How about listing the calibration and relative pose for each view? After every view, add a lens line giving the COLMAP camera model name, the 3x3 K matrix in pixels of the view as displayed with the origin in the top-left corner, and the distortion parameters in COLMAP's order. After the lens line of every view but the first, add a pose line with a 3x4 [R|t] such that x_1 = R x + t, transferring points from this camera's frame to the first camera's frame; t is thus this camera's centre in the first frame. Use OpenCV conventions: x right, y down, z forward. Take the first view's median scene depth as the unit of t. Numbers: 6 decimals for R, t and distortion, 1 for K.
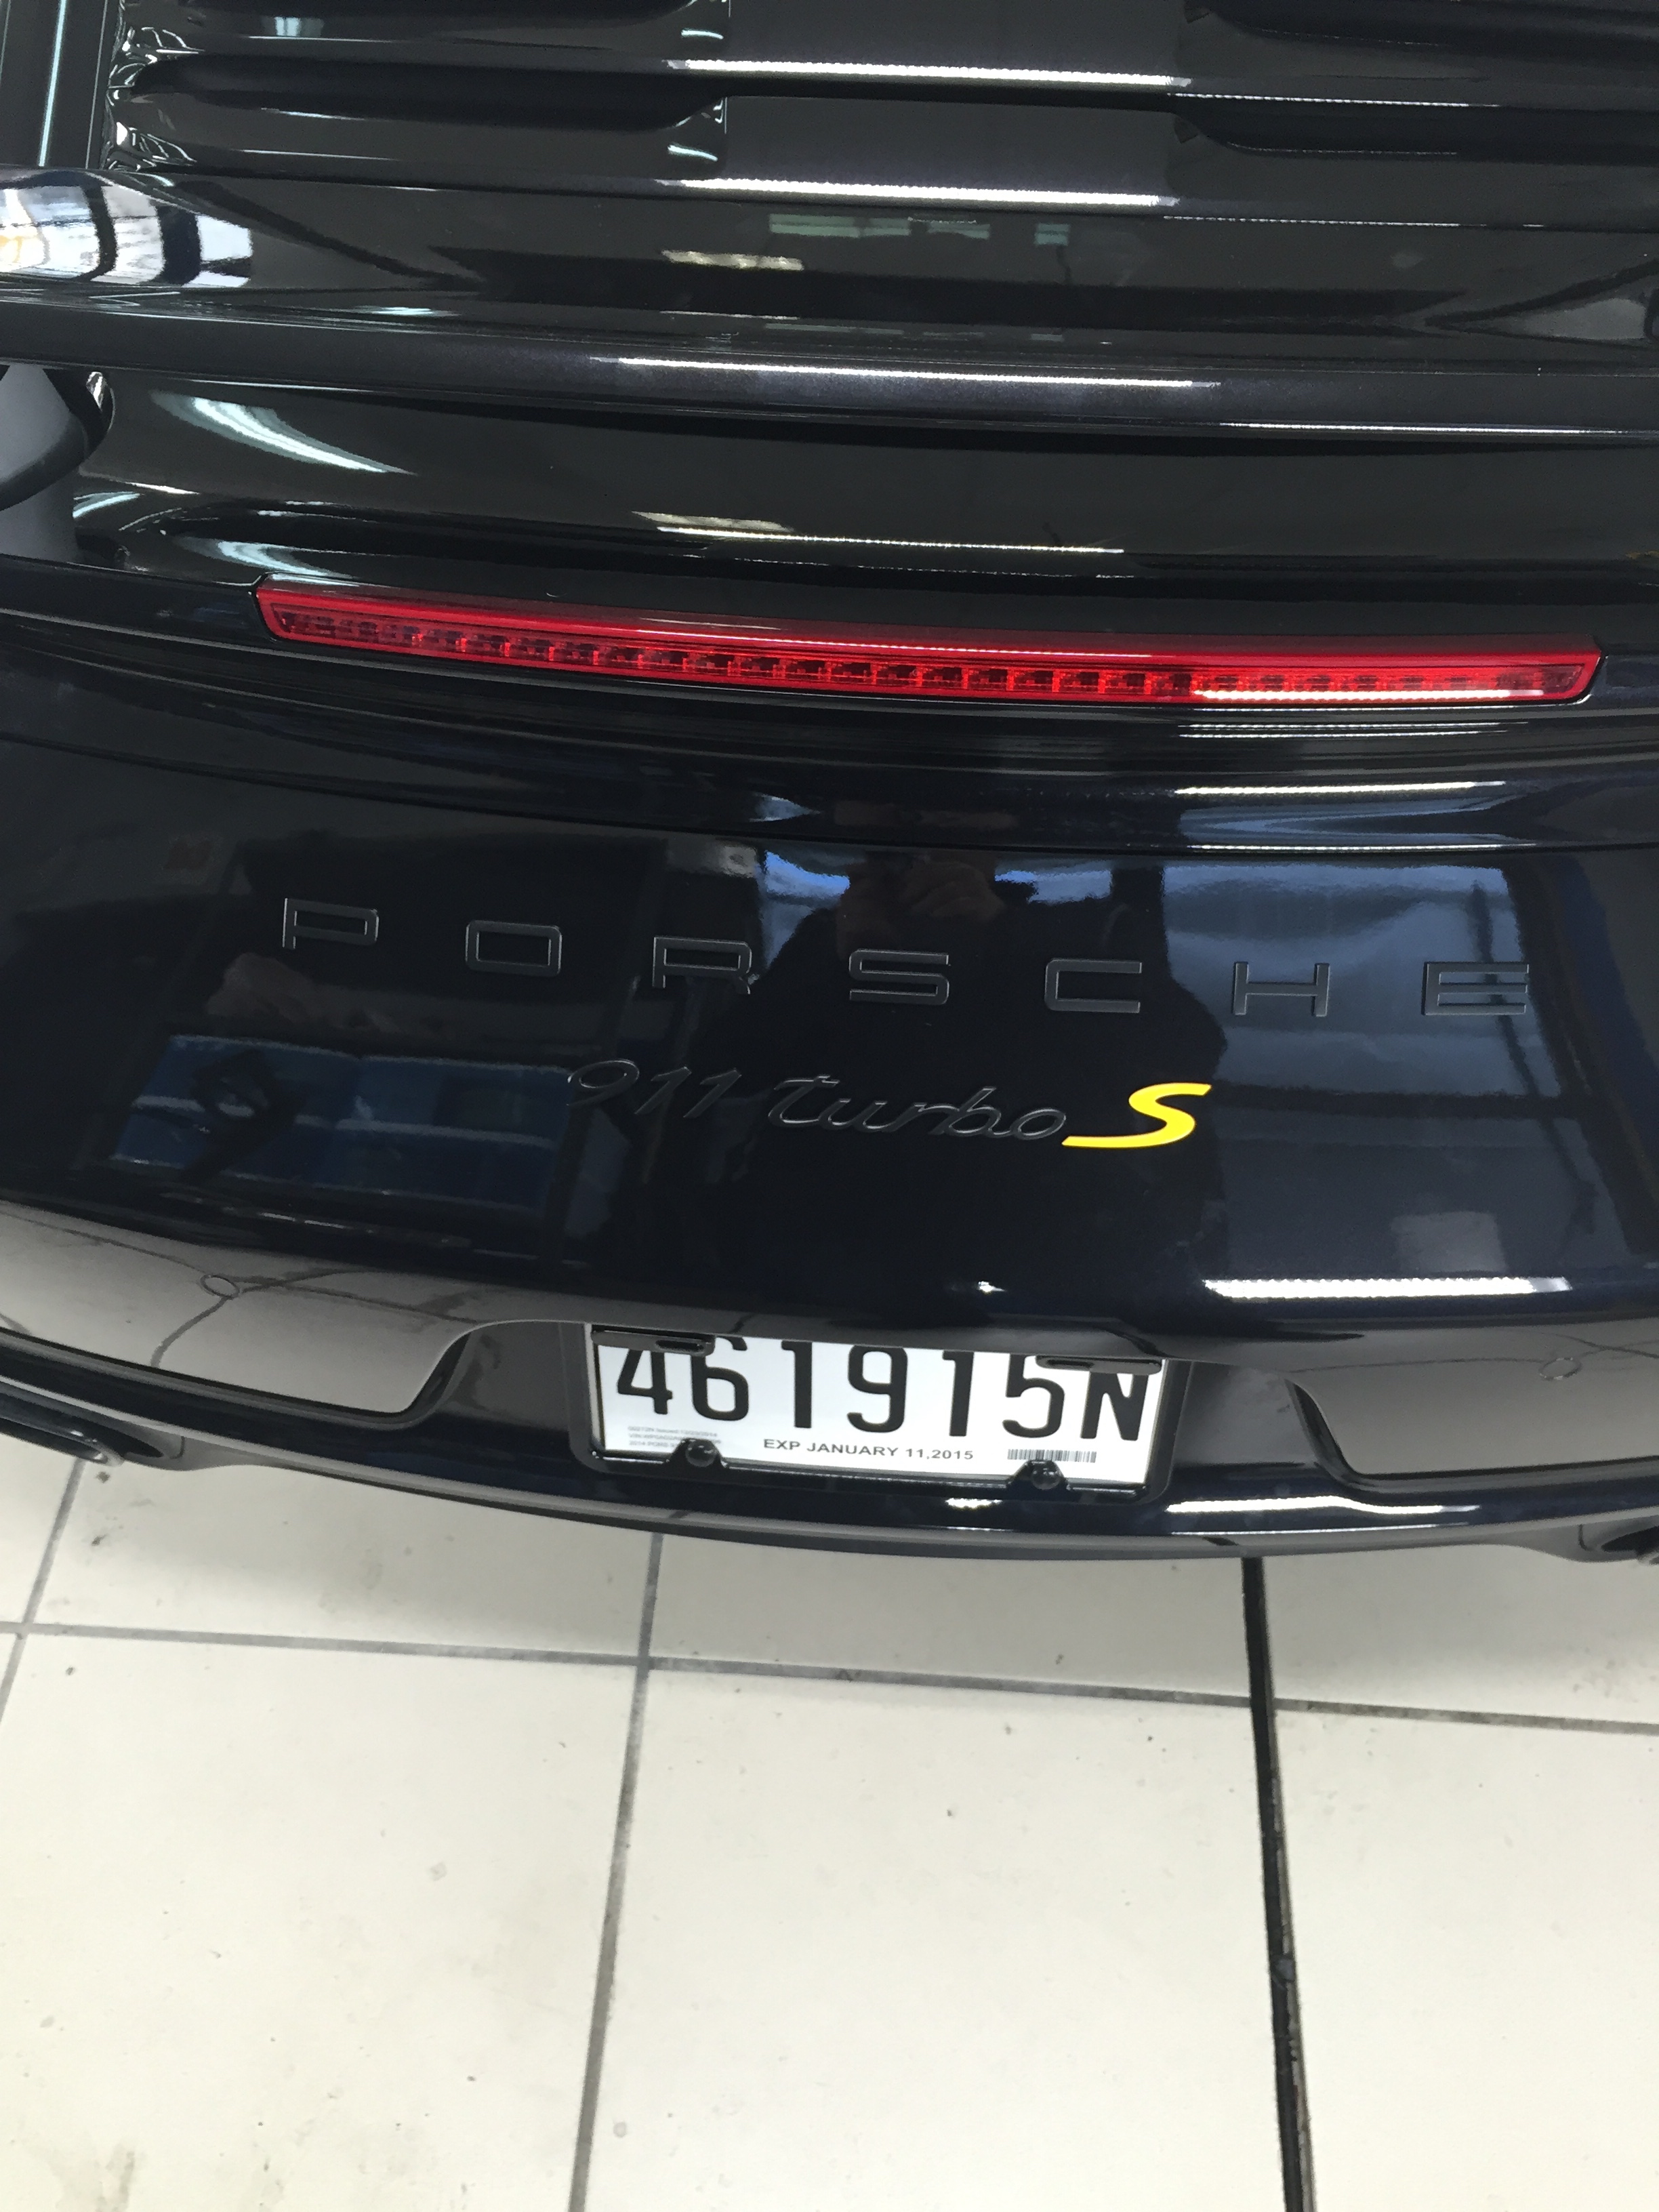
lens RADIAL K [[1910.1, 0, 829.5], [0, 1910.1, 1106.0], [0, 0, 1]] dist [0.055888, -0.002156]
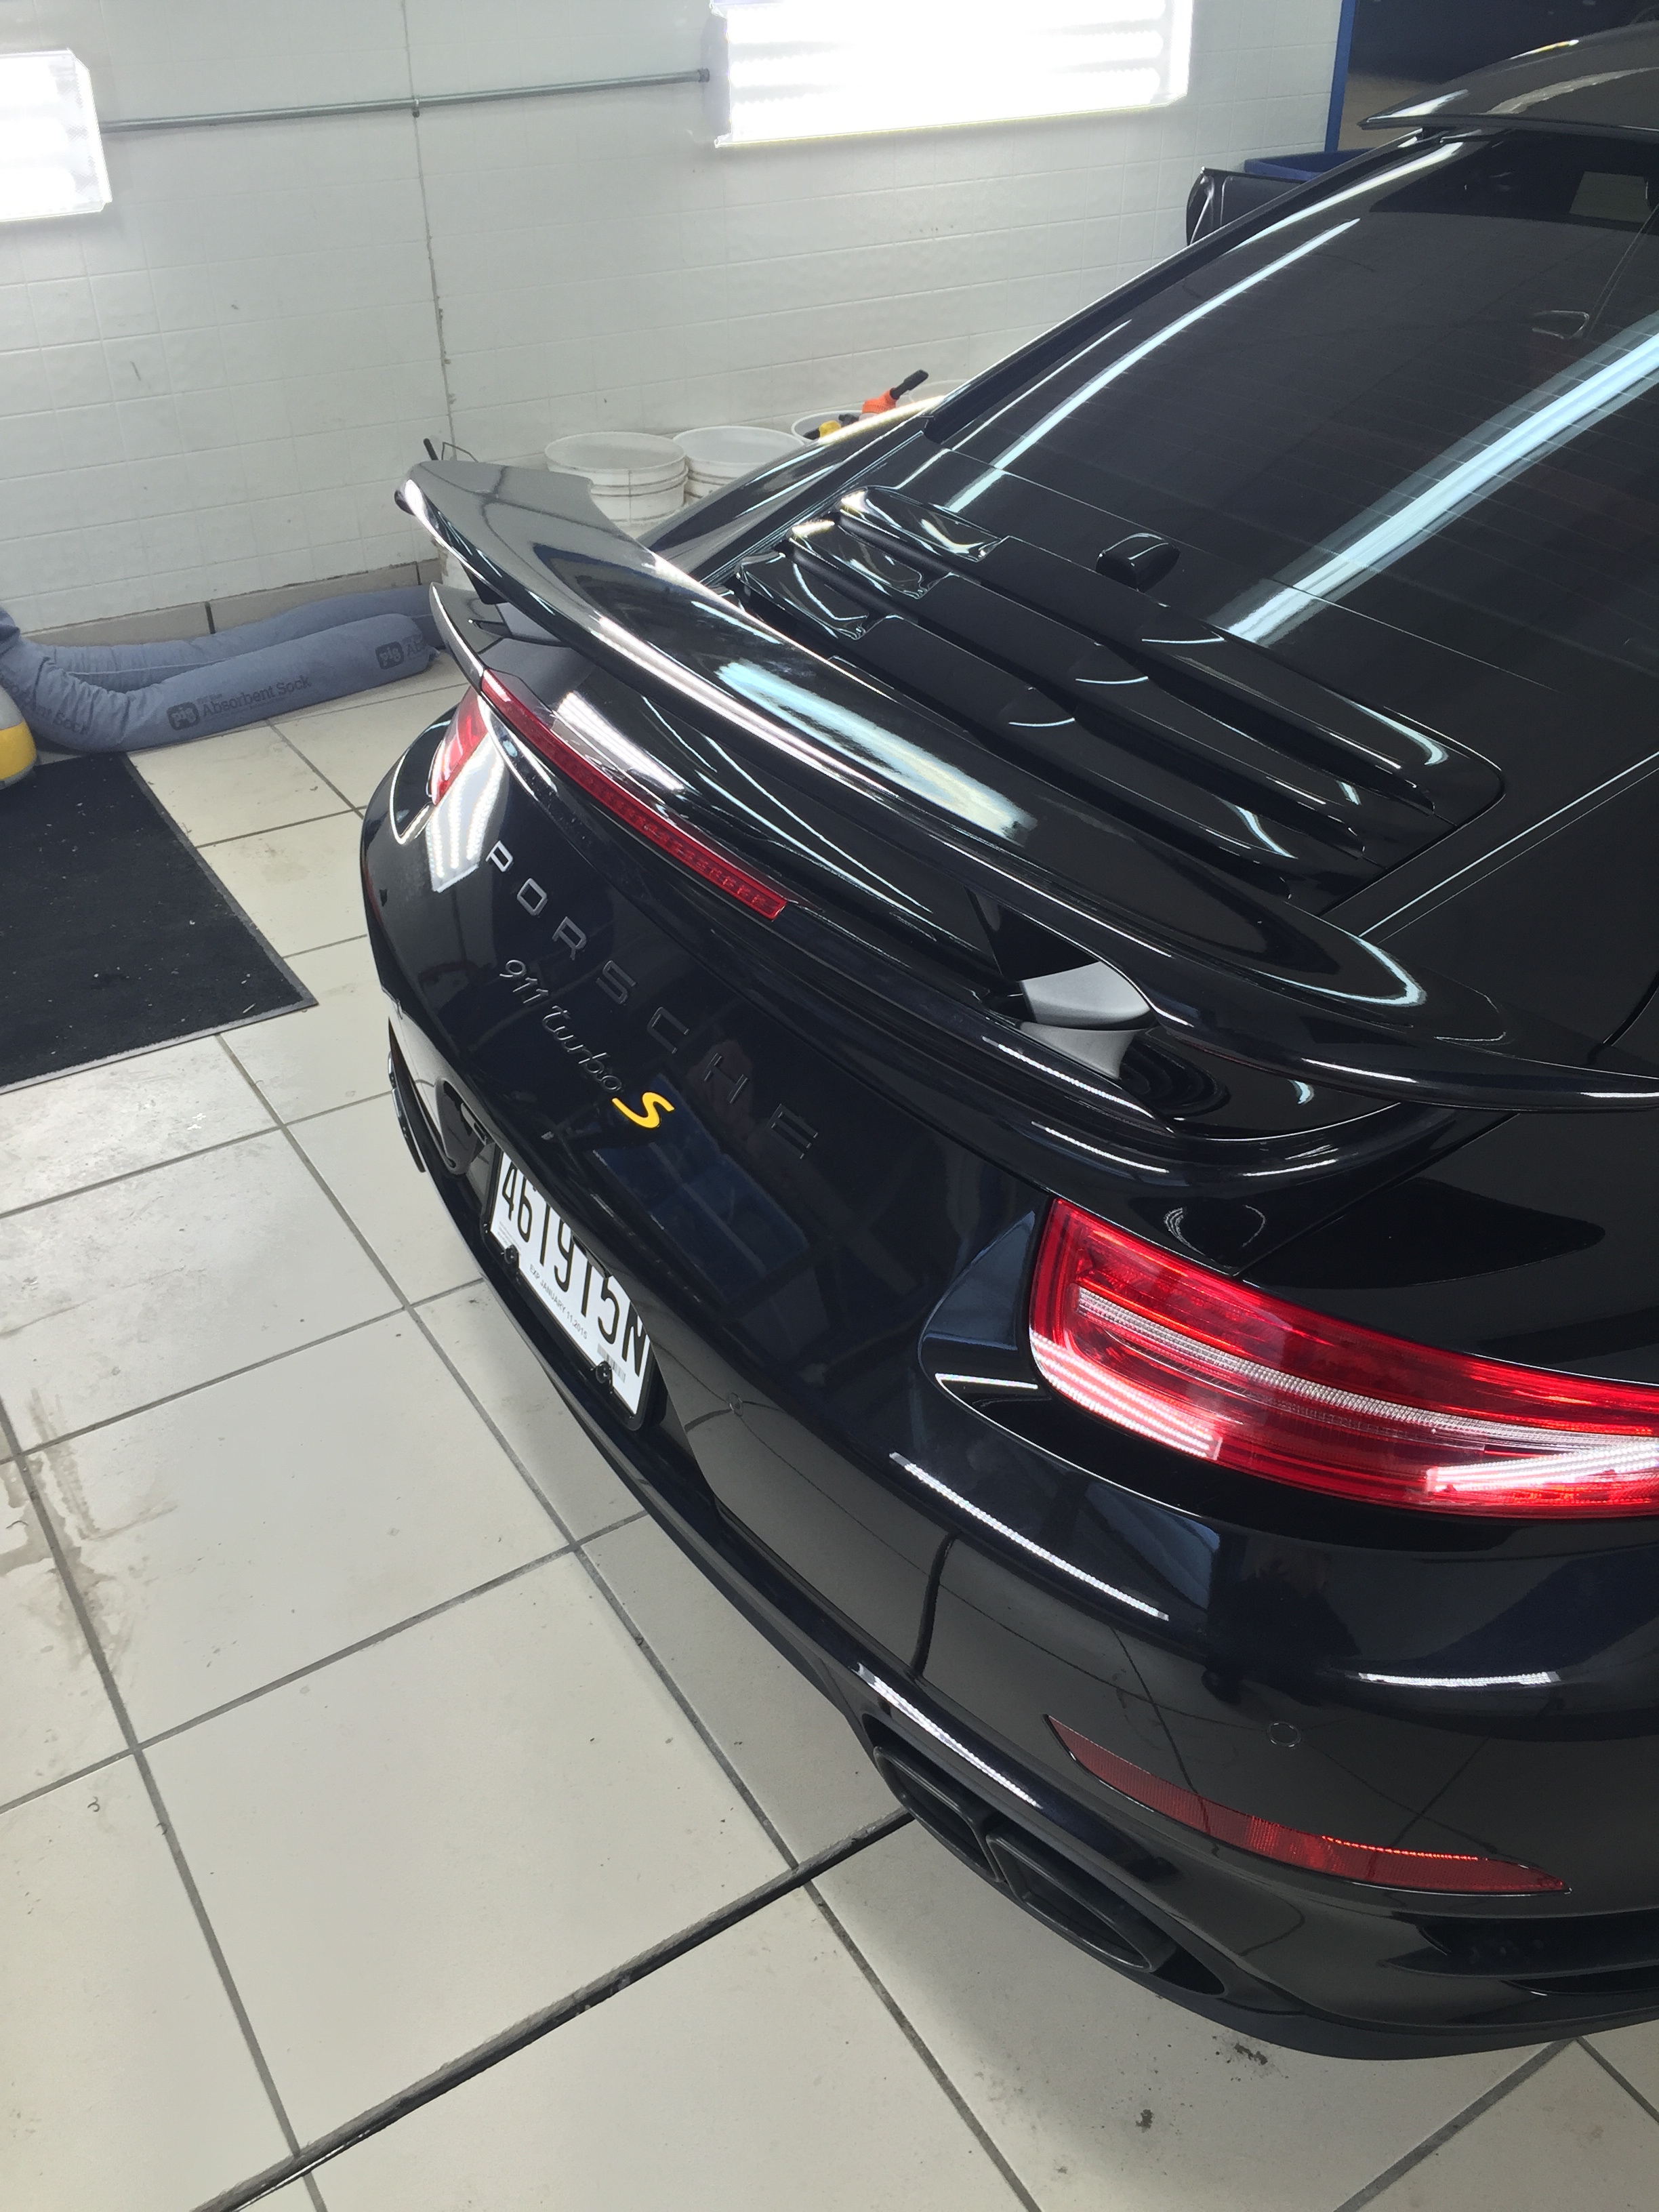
lens RADIAL K [[1910.1, 0, 829.5], [0, 1910.1, 1106.0], [0, 0, 1]] dist [0.055888, -0.002156]
pose [[0.583608, 0.441687, -0.681406, 1.194225], [-0.644954, 0.761981, -0.058472, -0.001829], [0.493392, 0.473601, 0.729566, -0.157674]]
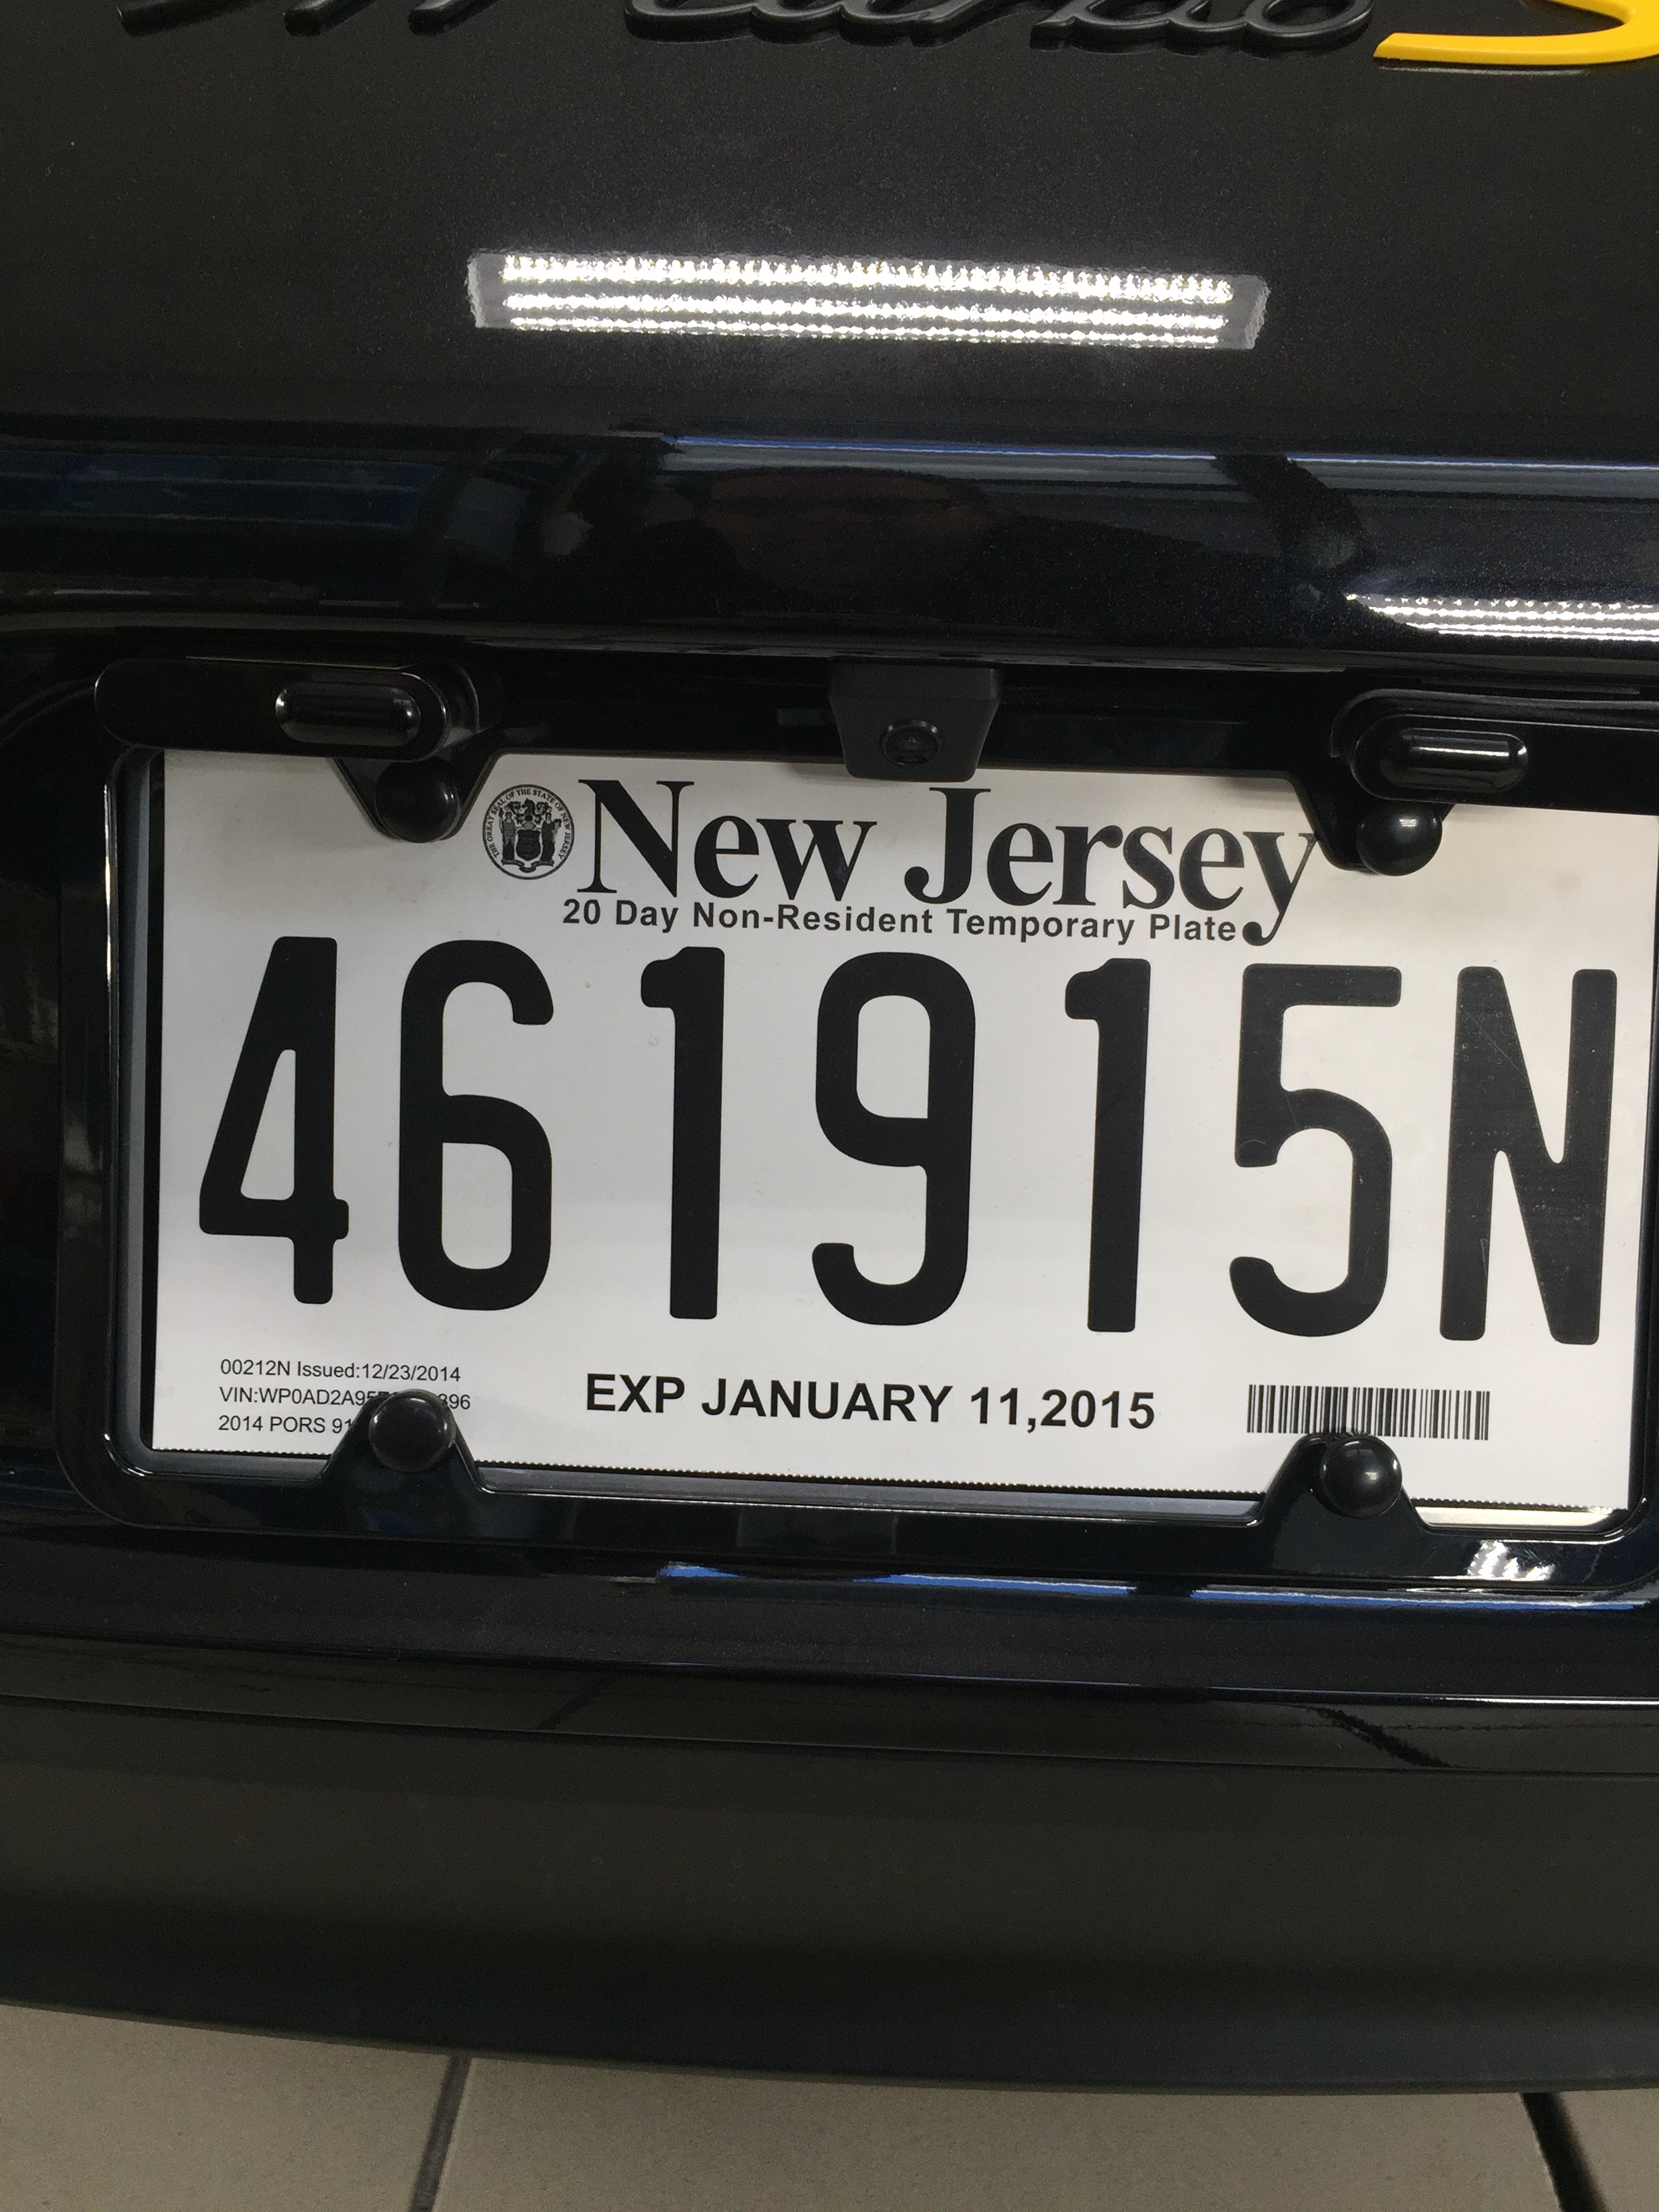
lens RADIAL K [[1910.1, 0, 829.5], [0, 1910.1, 1106.0], [0, 0, 1]] dist [0.055888, -0.002156]
pose [[0.999355, 0.007698, 0.035087, -0.000816], [0.014310, 0.810597, -0.585429, 0.350186], [-0.032948, 0.585553, 0.809964, 0.669475]]
